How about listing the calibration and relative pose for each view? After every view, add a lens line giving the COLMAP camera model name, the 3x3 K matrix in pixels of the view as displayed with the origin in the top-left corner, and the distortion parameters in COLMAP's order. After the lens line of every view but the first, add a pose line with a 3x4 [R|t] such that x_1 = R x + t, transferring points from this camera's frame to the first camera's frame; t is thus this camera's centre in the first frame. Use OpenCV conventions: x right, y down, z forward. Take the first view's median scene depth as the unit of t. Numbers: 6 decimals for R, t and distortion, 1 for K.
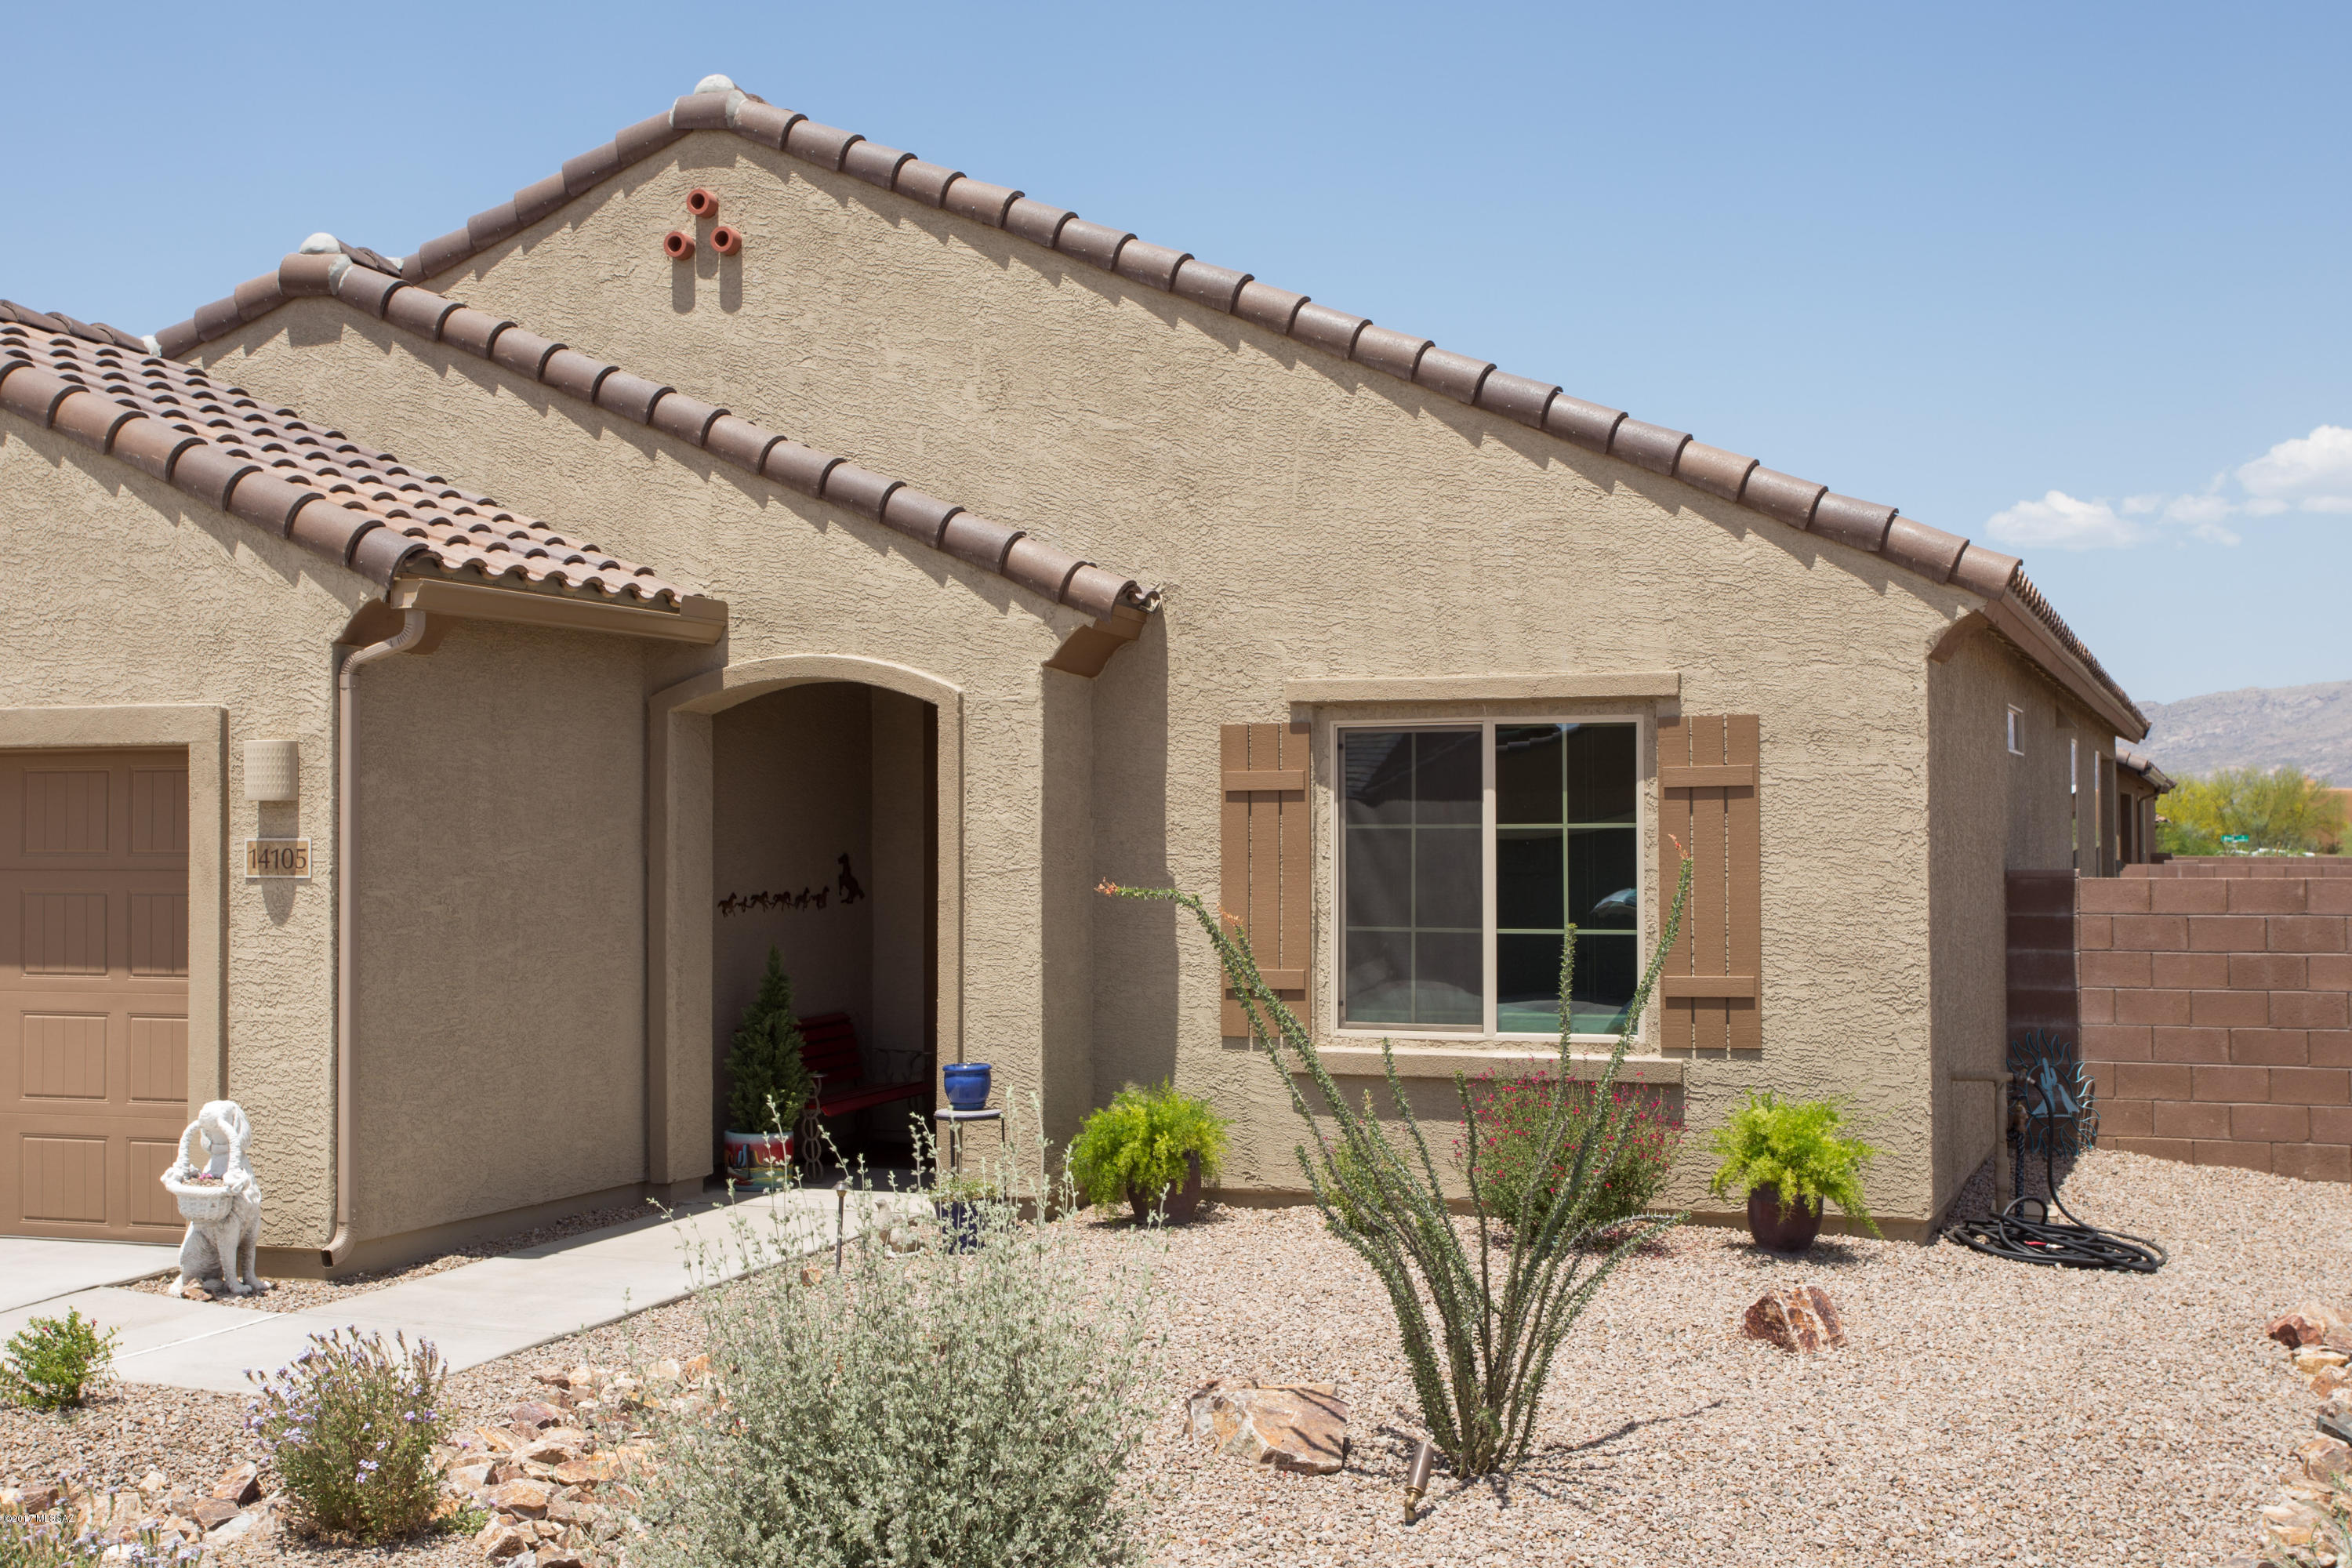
lens RADIAL K [[2797.6, 0, 1175.7], [0, 2797.6, 768.3], [0, 0, 1]] dist [0.039917, 0.000000]
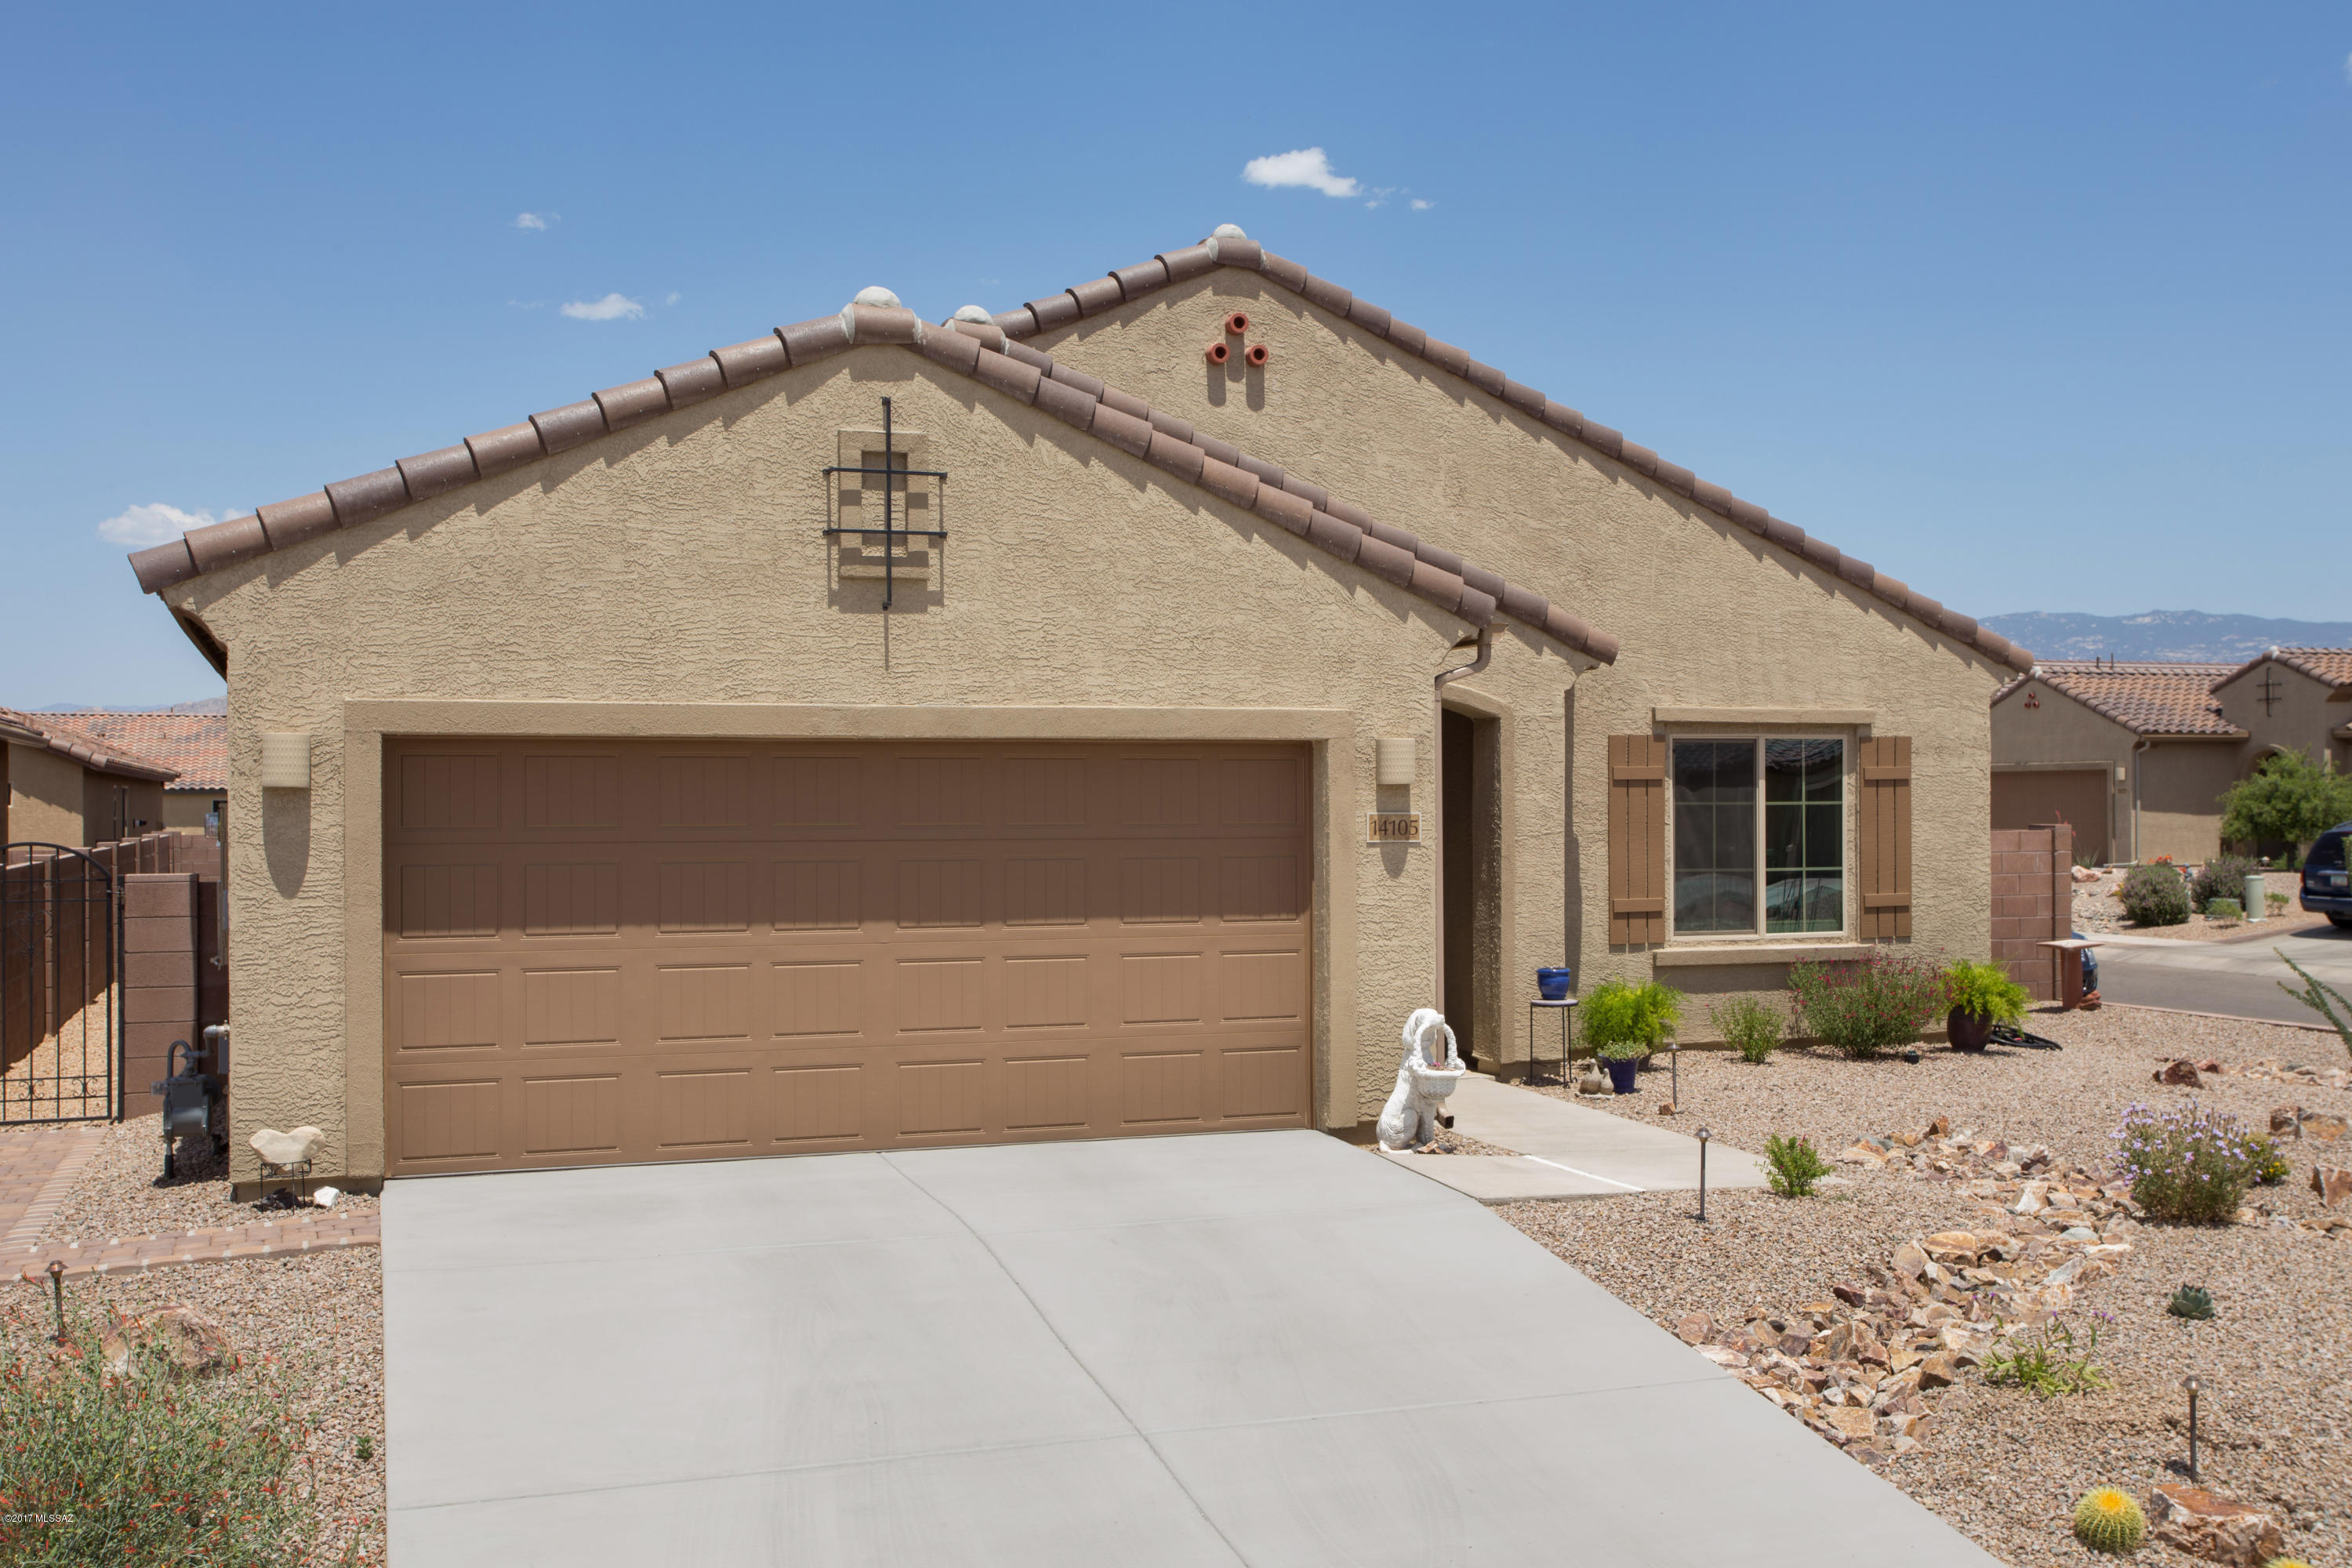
lens RADIAL K [[2442.8, 0, 1175.0], [0, 2442.8, 800.7], [0, 0, 1]] dist [0.031012, 0.000000]
pose [[0.753904, 0.000658, 0.656985, -1.042812], [-0.013894, 0.999792, 0.014943, 0.003233], [-0.656838, -0.020394, 0.753756, 0.179078]]
